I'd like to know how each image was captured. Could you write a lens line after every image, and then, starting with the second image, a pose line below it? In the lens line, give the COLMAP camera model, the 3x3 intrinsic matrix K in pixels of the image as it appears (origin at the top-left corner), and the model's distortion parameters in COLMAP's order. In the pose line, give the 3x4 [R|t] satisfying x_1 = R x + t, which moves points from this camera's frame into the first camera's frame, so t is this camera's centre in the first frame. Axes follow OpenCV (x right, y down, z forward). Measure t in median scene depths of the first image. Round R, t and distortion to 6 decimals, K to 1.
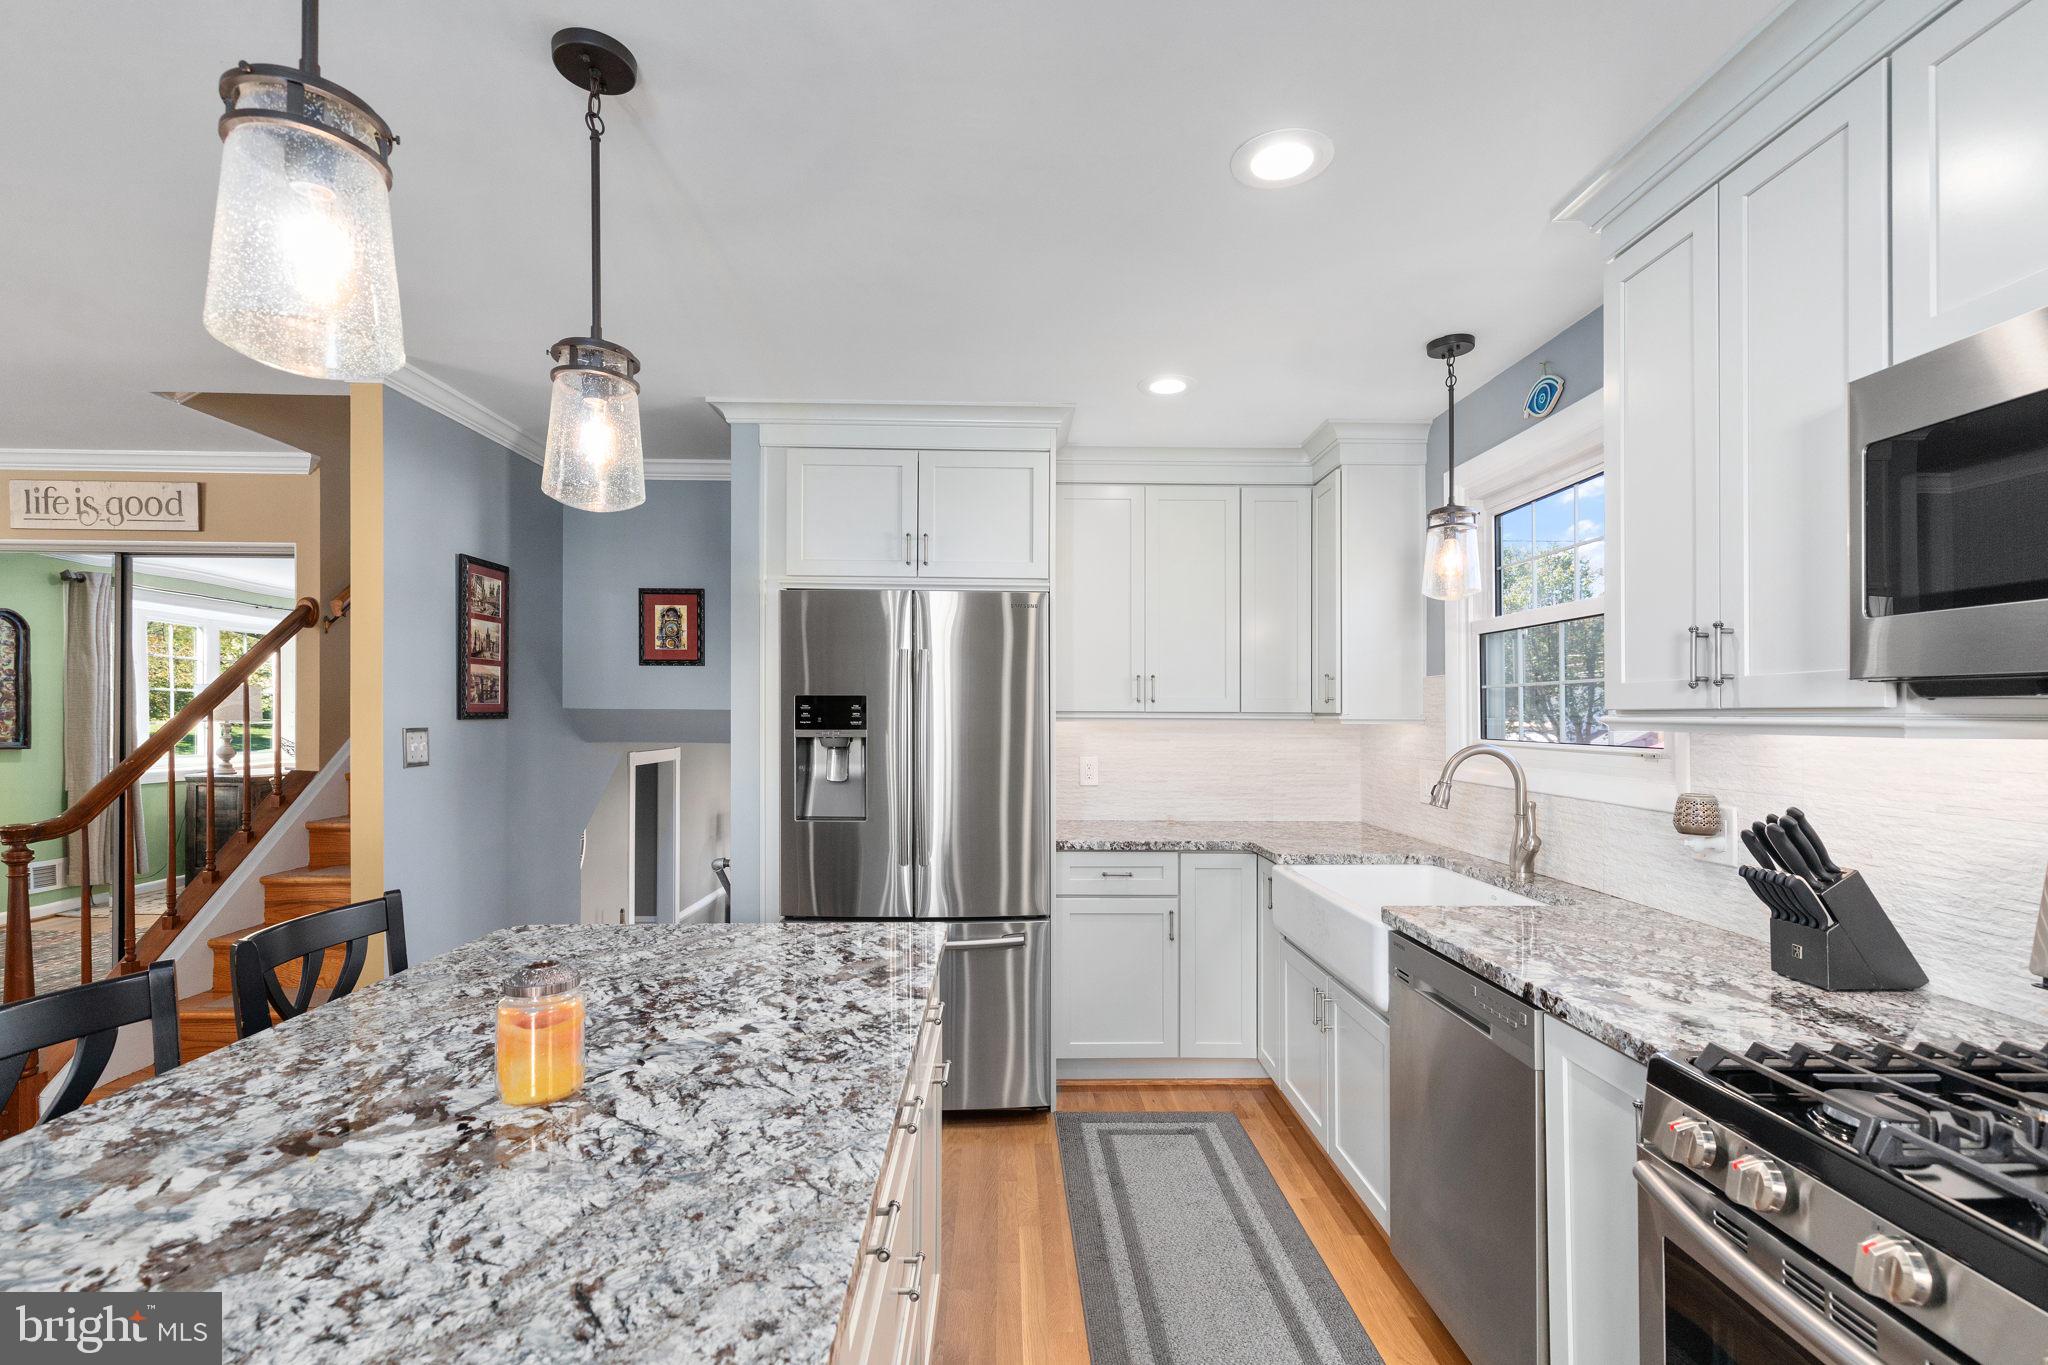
lens RADIAL K [[926.3, 0, 1023.9], [0, 926.3, 703.0], [0, 0, 1]] dist [0.003479, 0.000102]
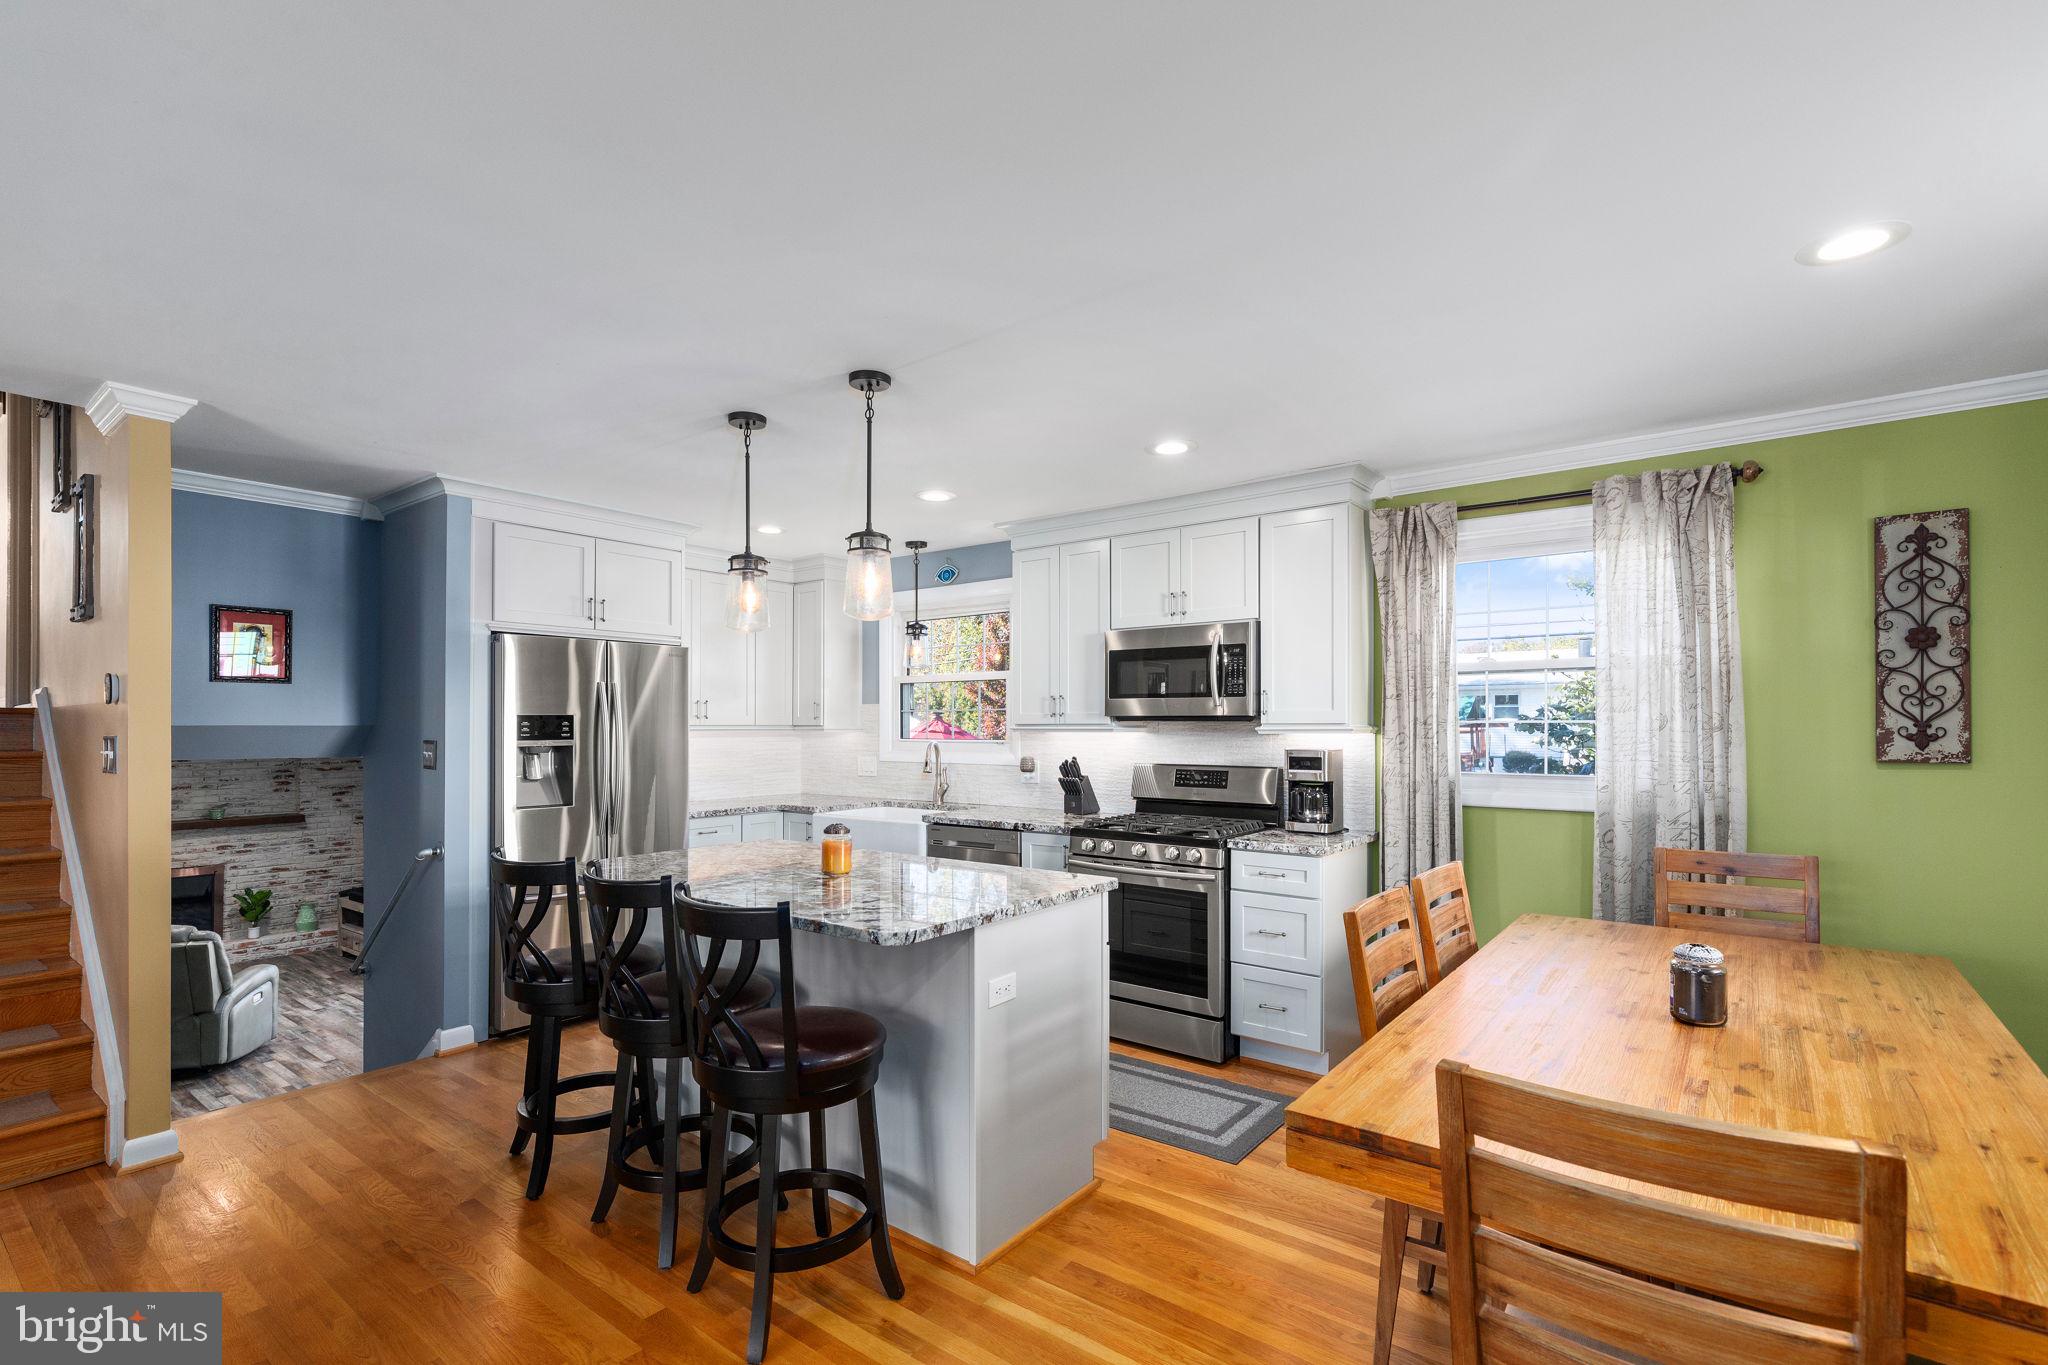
lens RADIAL K [[926.3, 0, 1023.9], [0, 926.3, 703.0], [0, 0, 1]] dist [0.003479, 0.000102]
pose [[0.632158, 0.012696, 0.774736, -0.835989], [-0.005043, 0.999912, -0.012271, -0.012562], [-0.774823, 0.003850, 0.632166, -0.404924]]
